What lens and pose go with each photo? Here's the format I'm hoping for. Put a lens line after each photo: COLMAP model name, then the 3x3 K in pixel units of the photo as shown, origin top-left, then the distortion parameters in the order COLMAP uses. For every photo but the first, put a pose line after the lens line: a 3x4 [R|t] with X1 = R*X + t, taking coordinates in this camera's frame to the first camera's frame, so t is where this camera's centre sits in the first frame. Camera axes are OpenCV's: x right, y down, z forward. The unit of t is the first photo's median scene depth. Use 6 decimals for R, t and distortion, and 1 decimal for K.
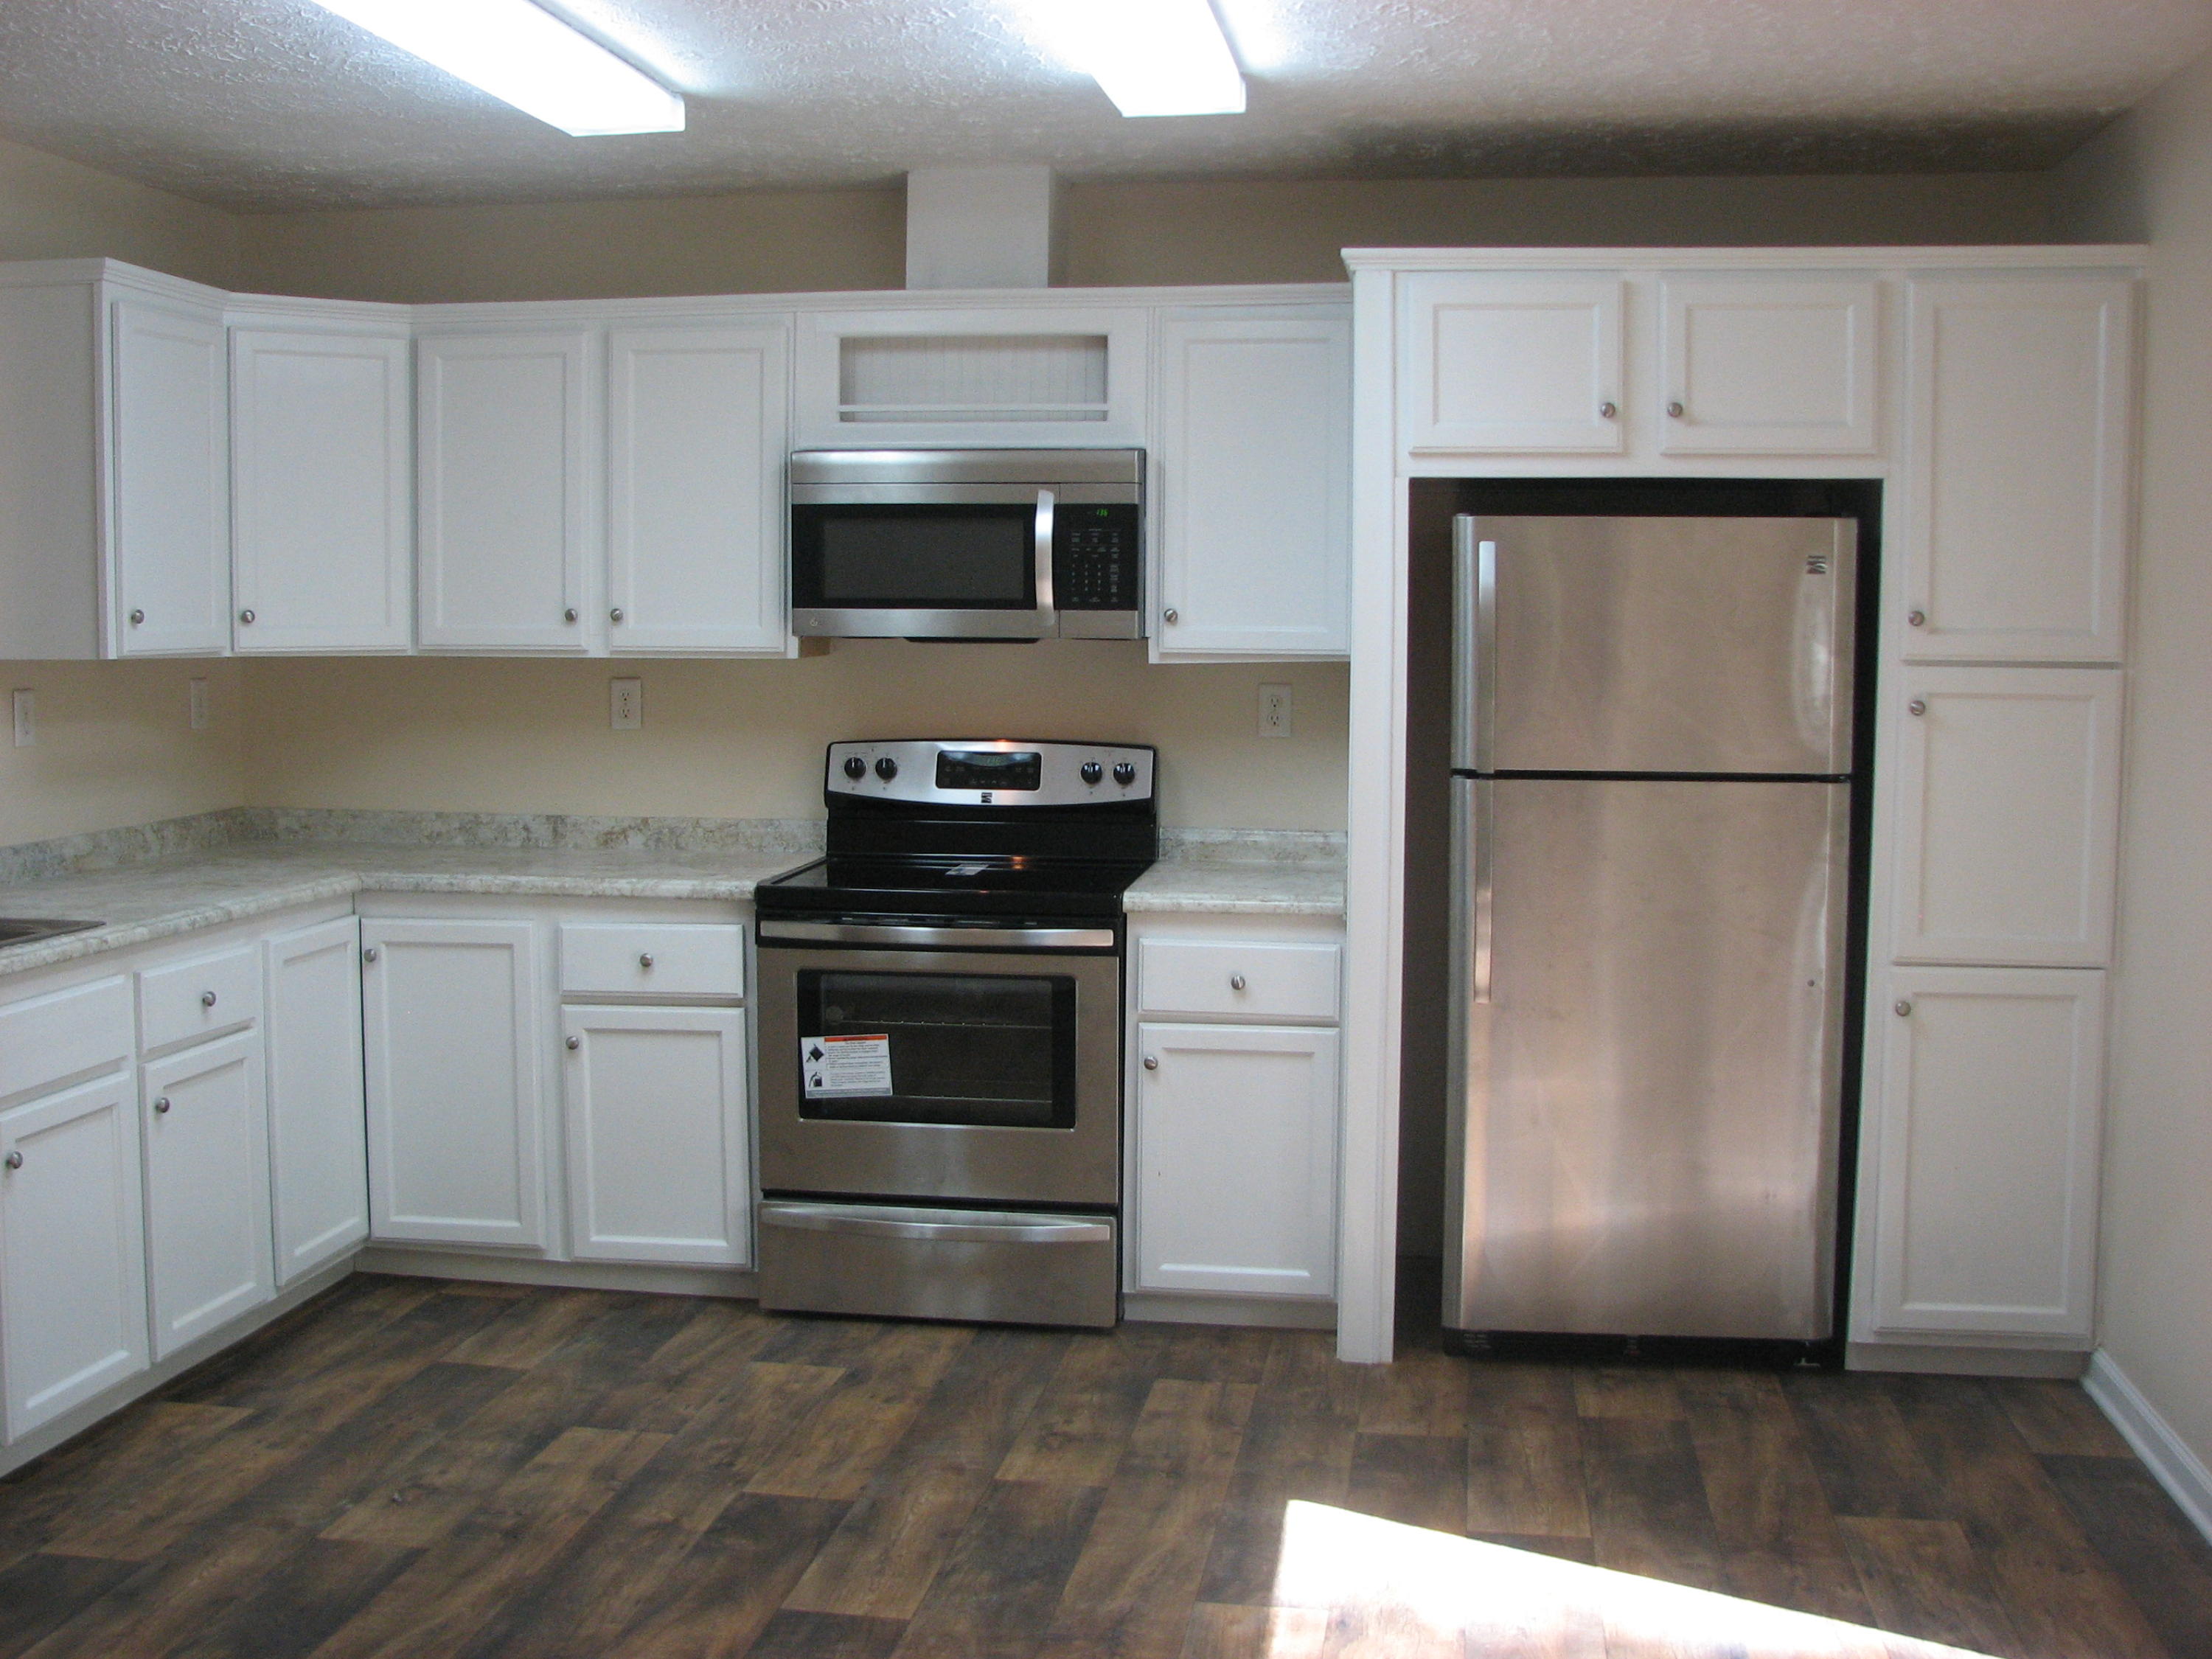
lens RADIAL K [[2383.1, 0, 1078.8], [0, 2383.1, 829.4], [0, 0, 1]] dist [-0.195530, 0.281478]
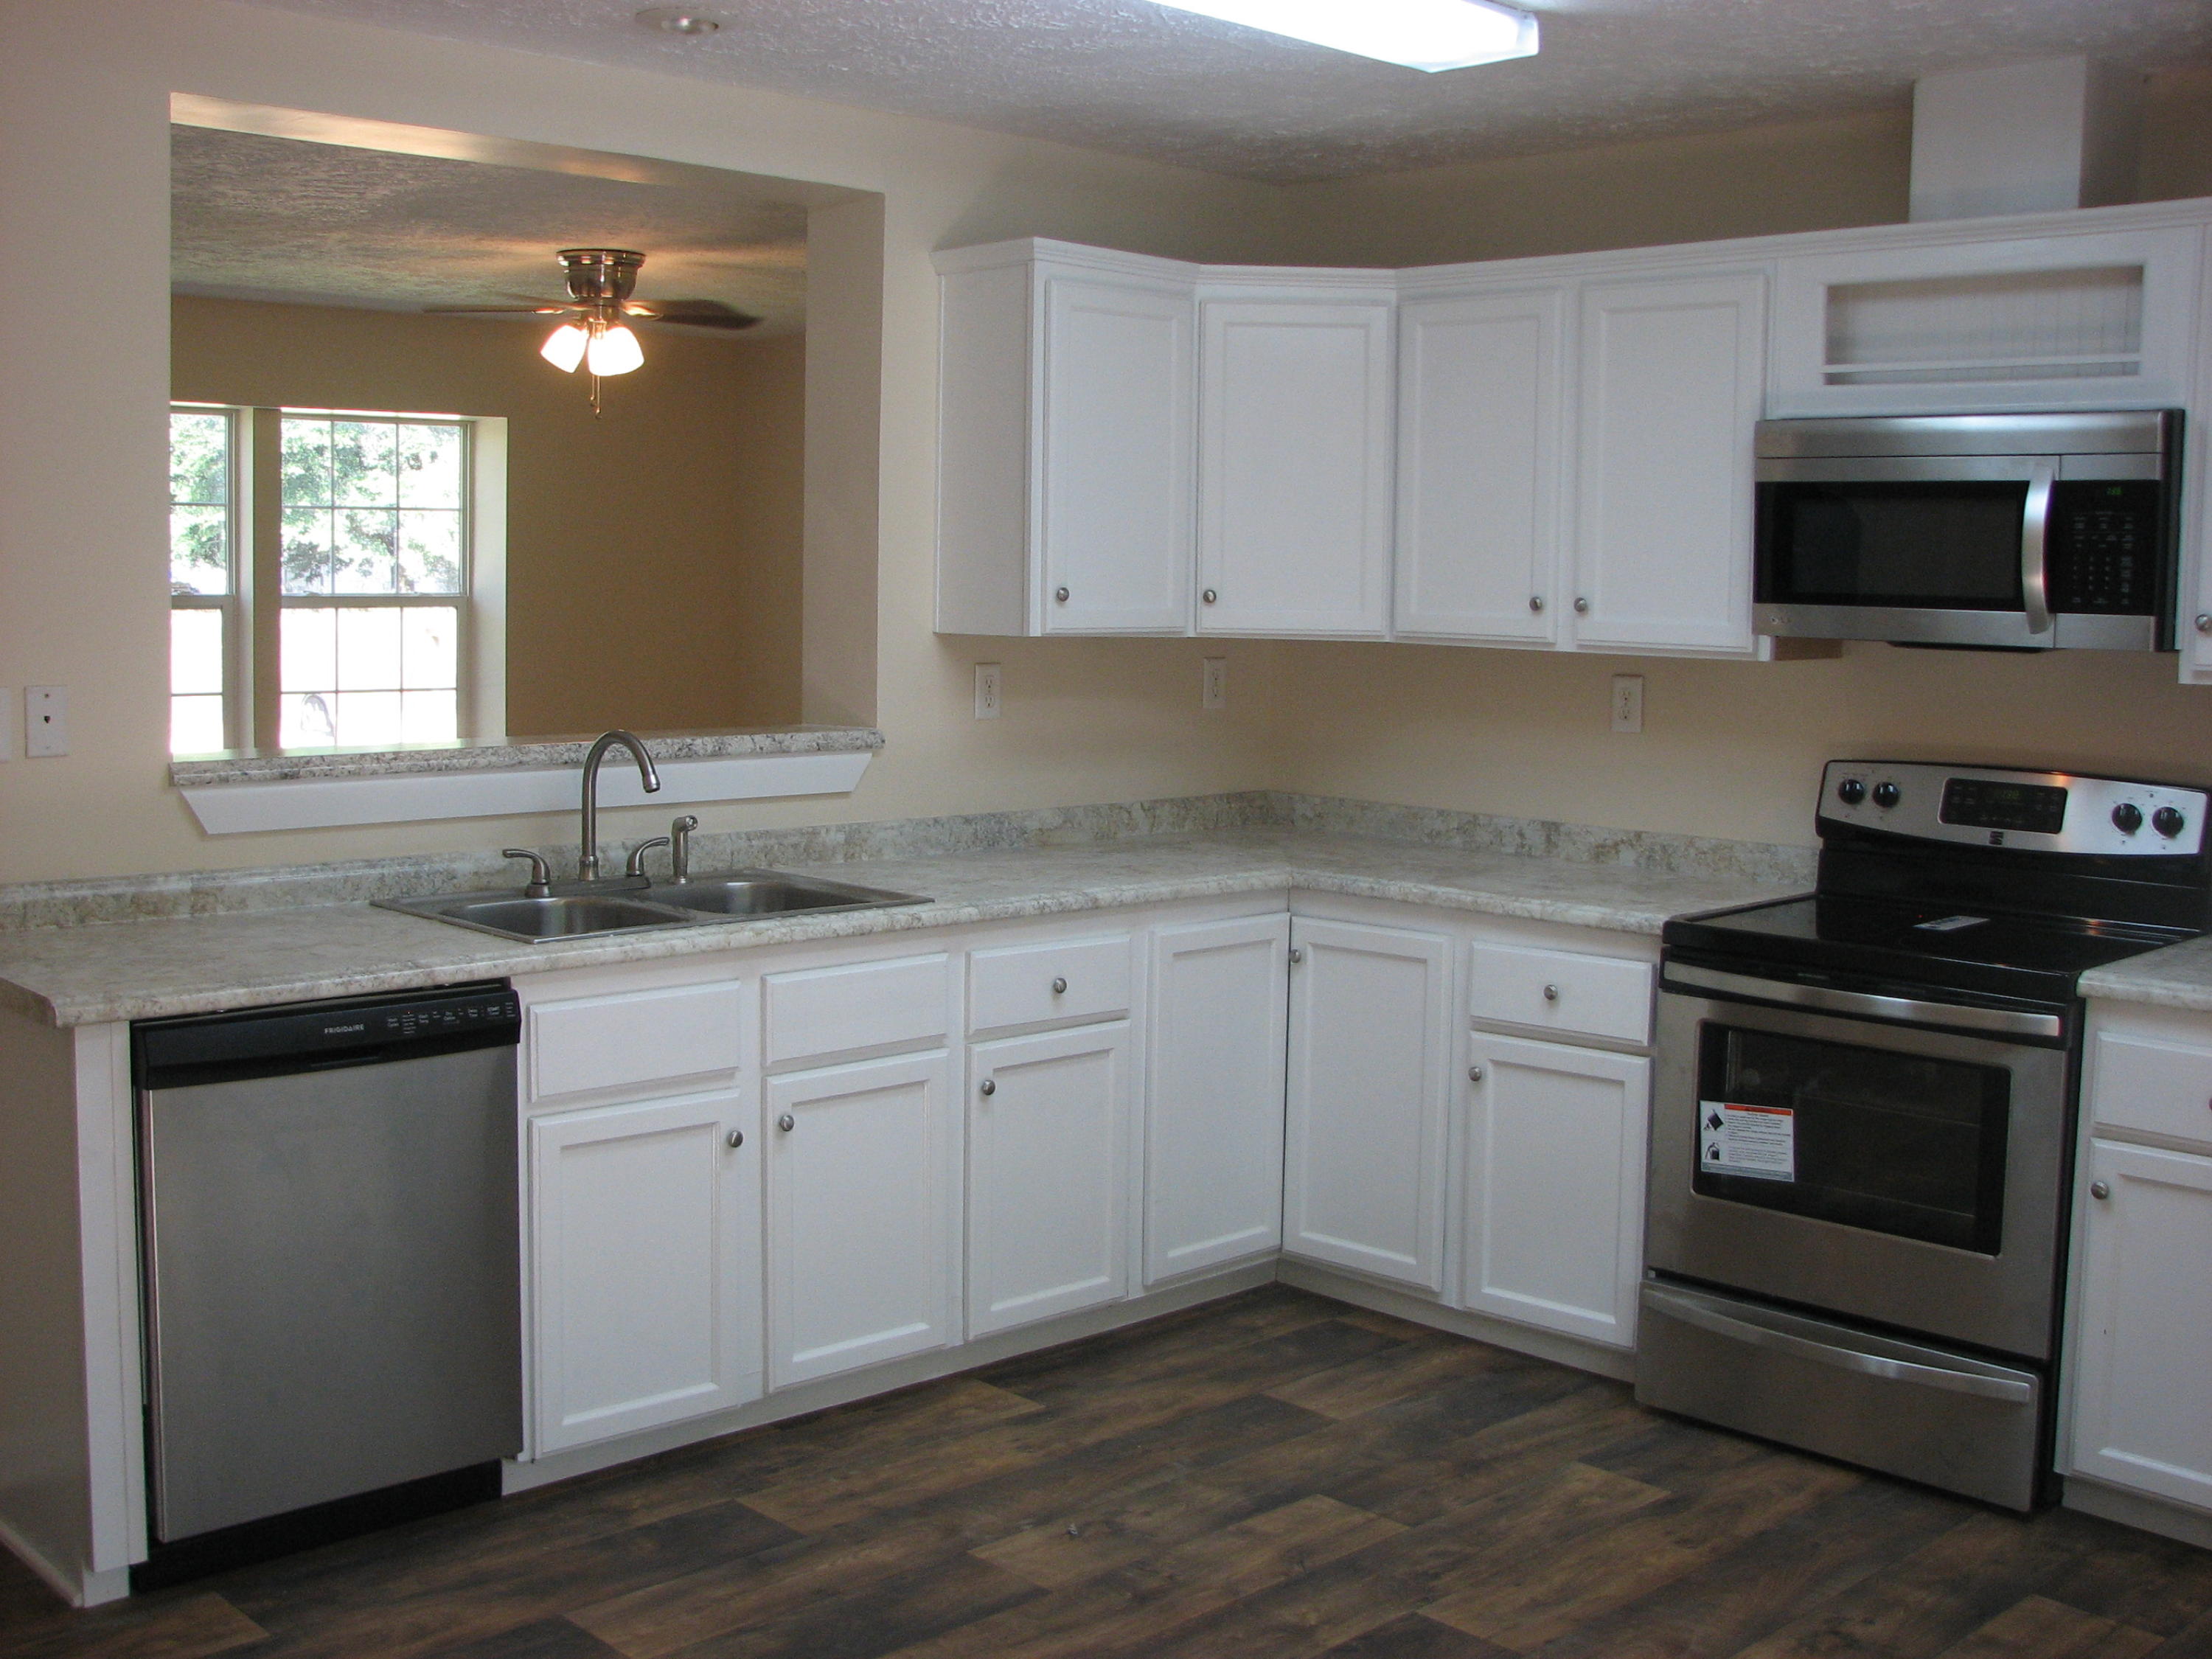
lens RADIAL K [[2394.8, 0, 1065.4], [0, 2394.8, 818.0], [0, 0, 1]] dist [-0.213702, 0.333556]
pose [[0.799216, 0.068825, -0.597091, 0.202728], [-0.066542, 0.997447, 0.025906, -0.021522], [0.597350, 0.019027, 0.801755, 0.173088]]
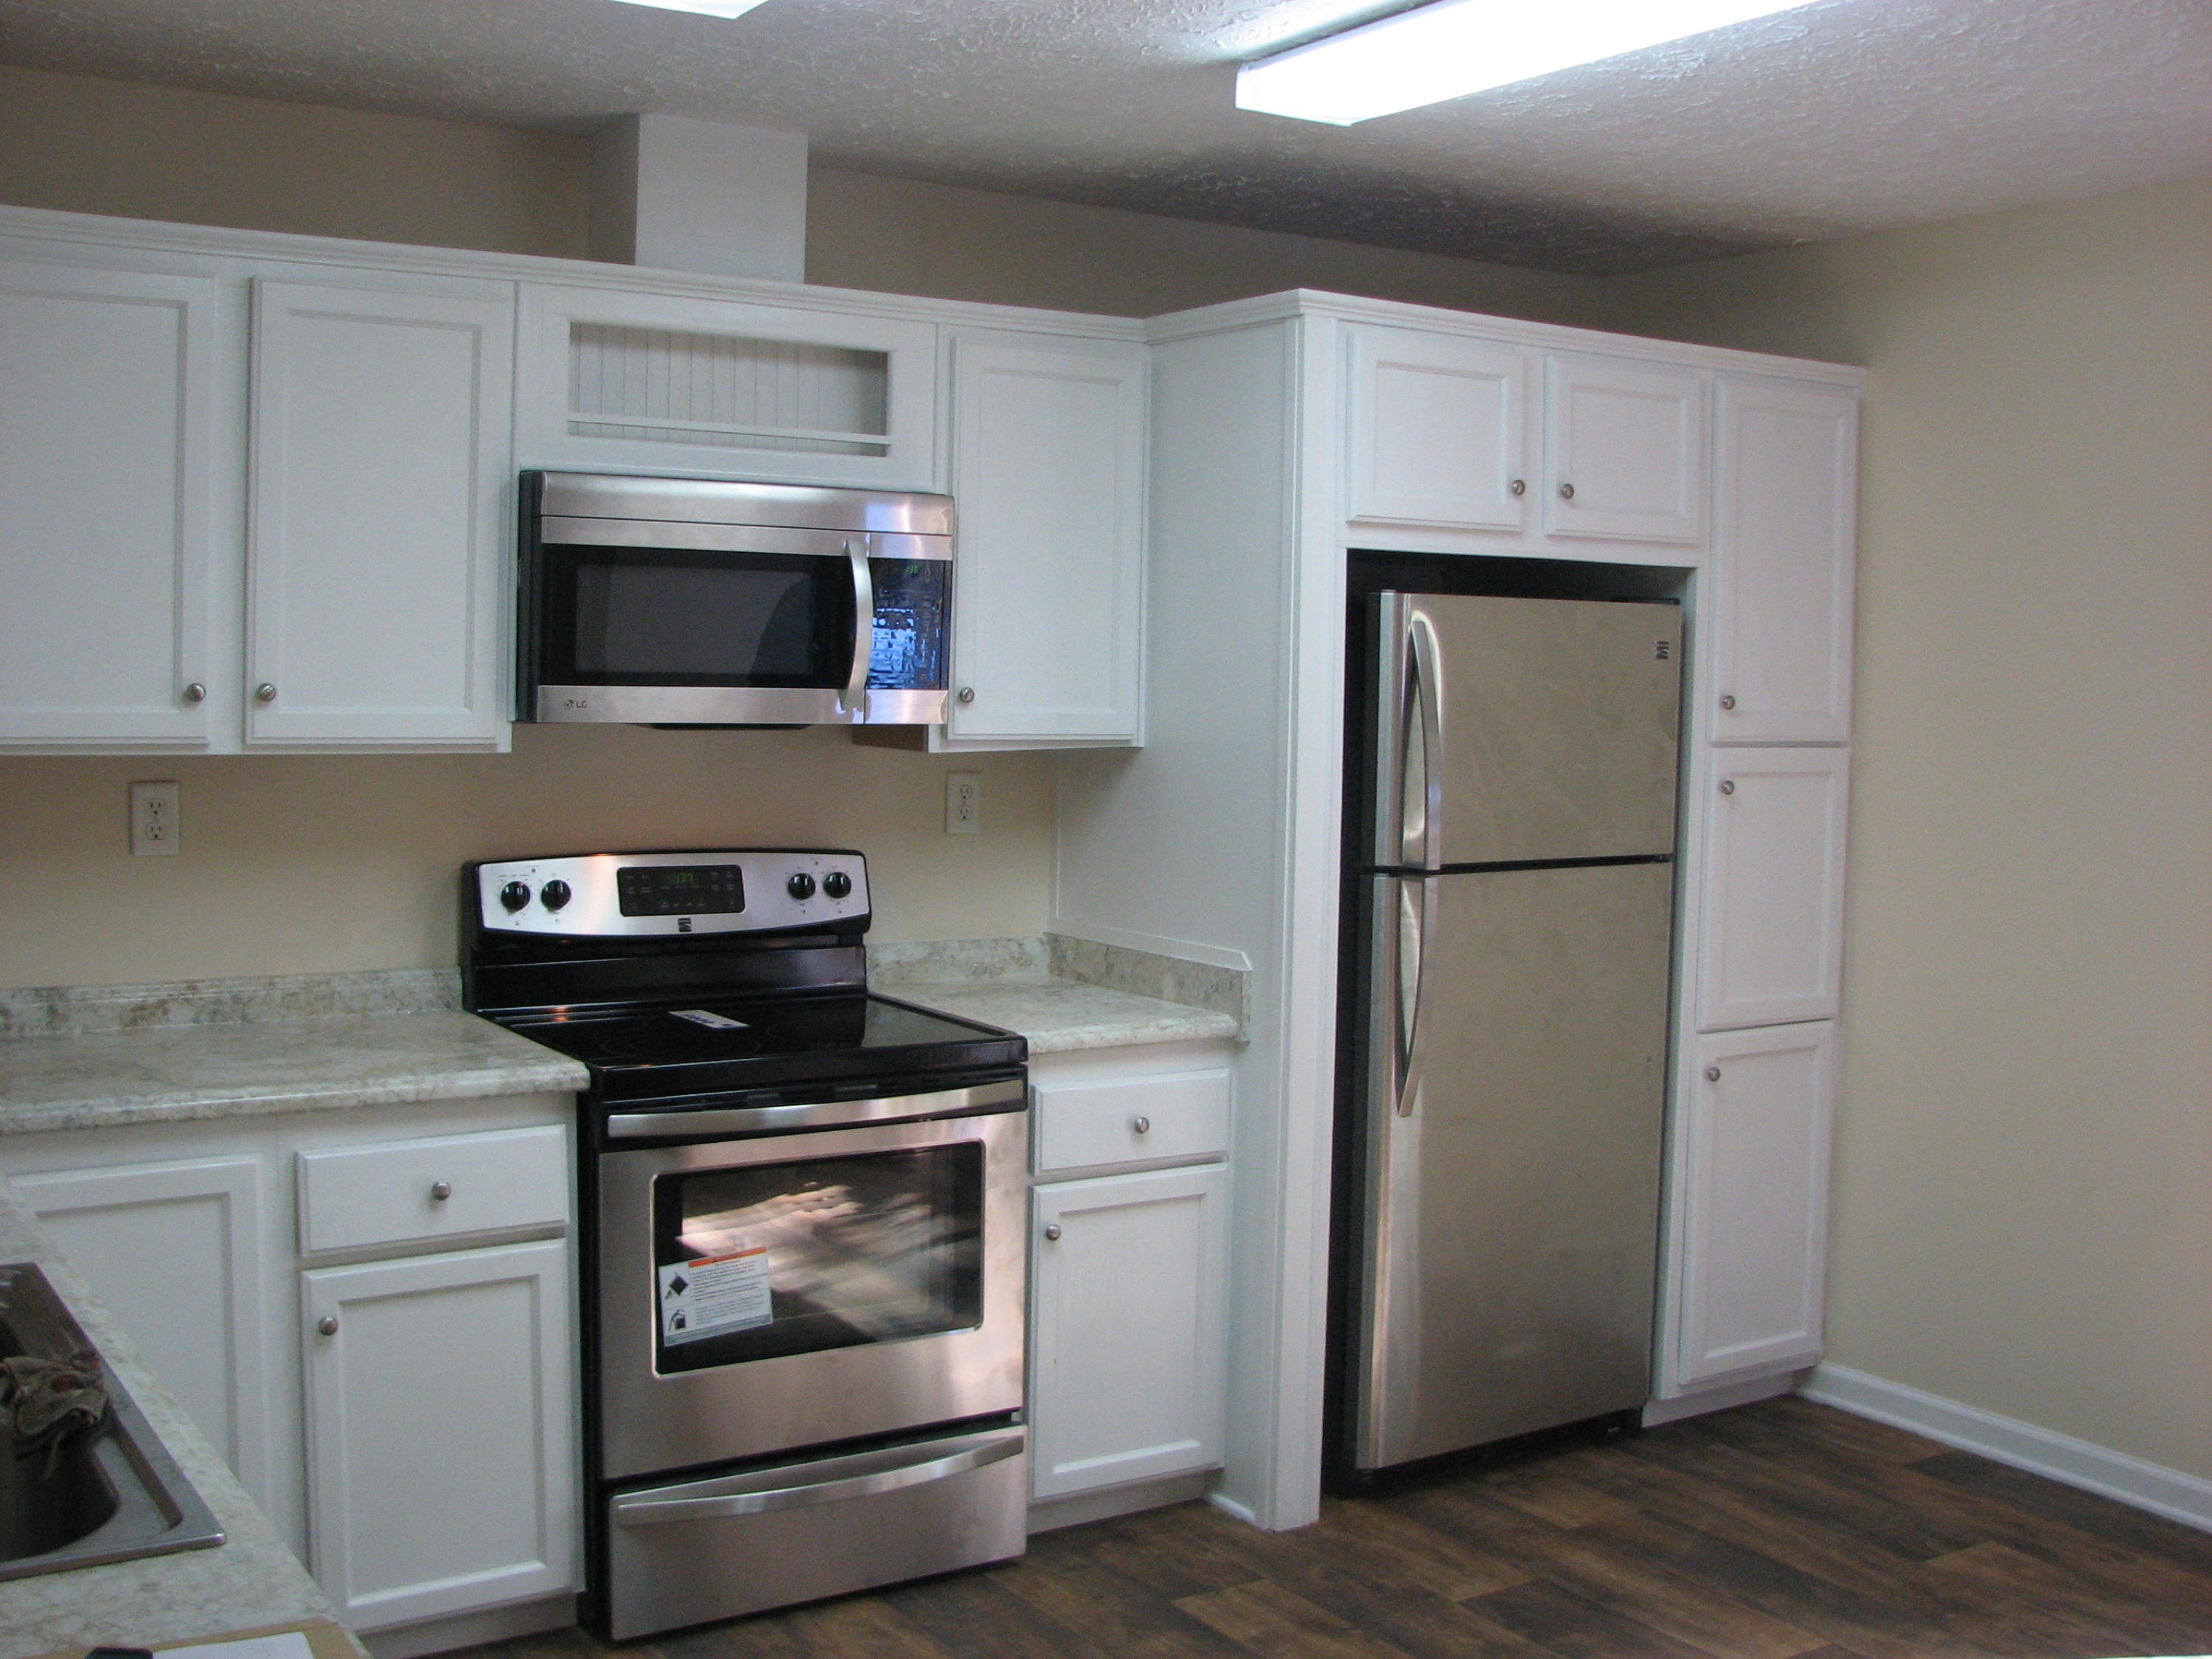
lens RADIAL K [[2383.1, 0, 1078.8], [0, 2383.1, 829.4], [0, 0, 1]] dist [-0.195530, 0.281478]
pose [[0.746768, -0.037135, 0.664047, -0.501791], [0.047322, 0.998876, 0.002643, -0.044389], [-0.663399, 0.029450, 0.747686, 0.359512]]
